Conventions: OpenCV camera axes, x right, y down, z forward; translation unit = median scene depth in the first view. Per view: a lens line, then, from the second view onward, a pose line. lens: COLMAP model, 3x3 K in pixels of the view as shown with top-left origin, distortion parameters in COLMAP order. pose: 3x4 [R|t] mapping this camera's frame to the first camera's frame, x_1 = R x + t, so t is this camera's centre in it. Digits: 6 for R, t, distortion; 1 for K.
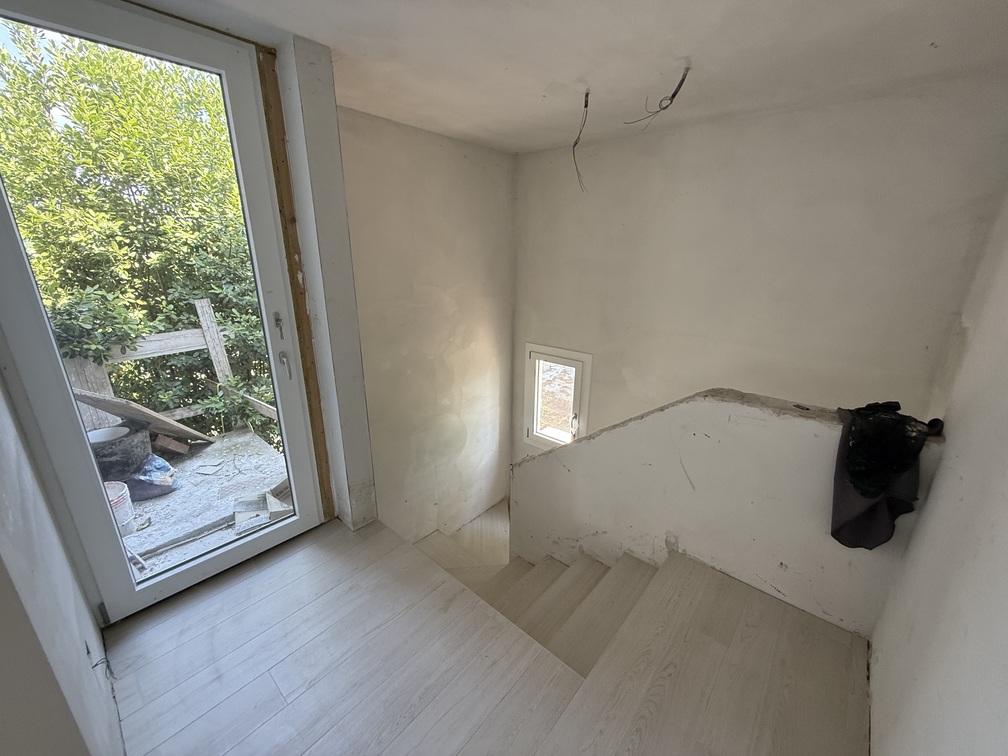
lens RADIAL K [[402.3, 0, 501.1], [0, 402.3, 377.6], [0, 0, 1]] dist [-0.000131, -0.000091]
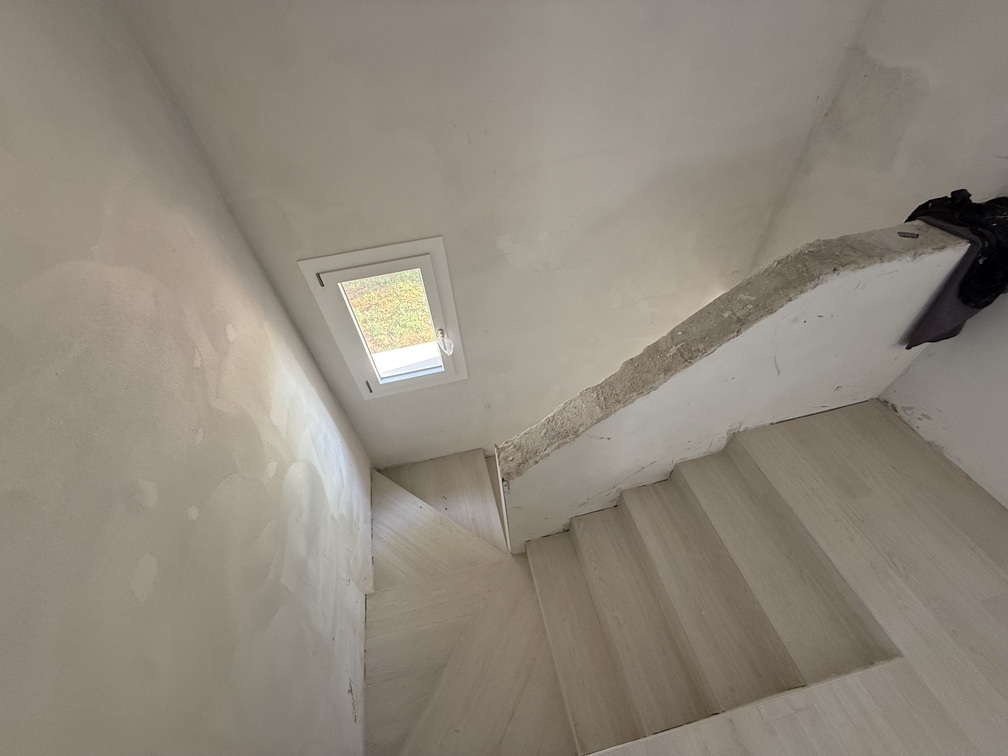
lens RADIAL K [[402.3, 0, 501.1], [0, 402.3, 377.6], [0, 0, 1]] dist [-0.000131, -0.000091]
pose [[0.580492, -0.625890, 0.520856, -0.156639], [0.311014, 0.761592, 0.568548, -0.201309], [-0.752529, -0.168044, 0.636759, 0.501833]]
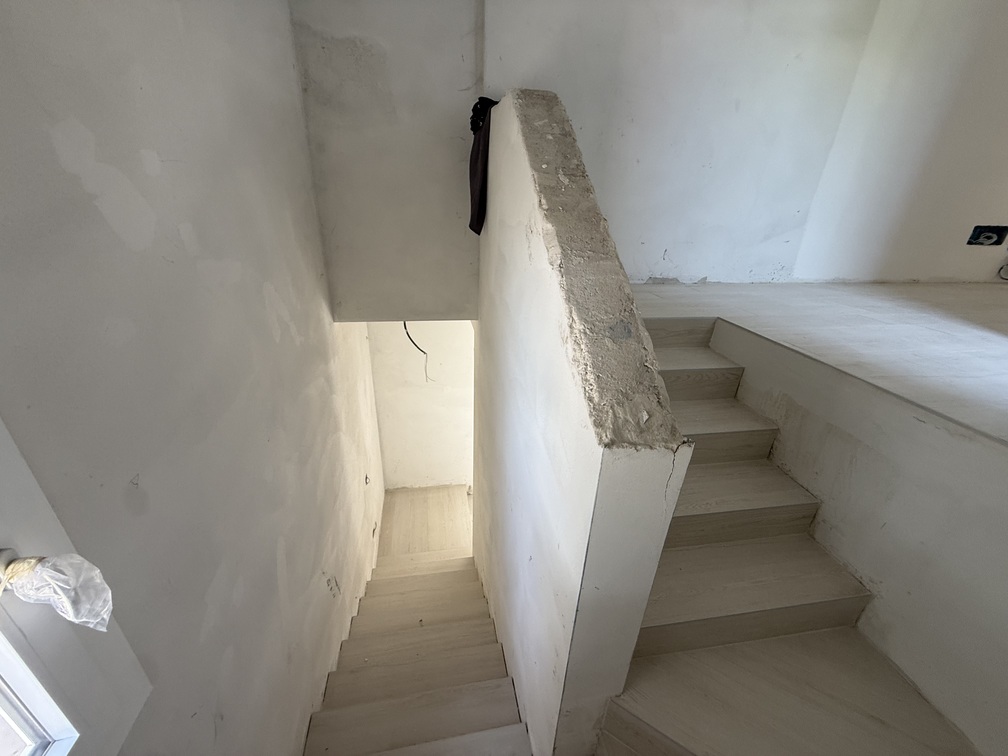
lens RADIAL K [[402.3, 0, 501.1], [0, 402.3, 377.6], [0, 0, 1]] dist [-0.000131, -0.000091]
pose [[-0.777806, -0.296943, 0.553934, -0.012797], [0.151651, 0.766642, 0.623909, -0.017749], [-0.609934, 0.569285, -0.551267, 0.959784]]
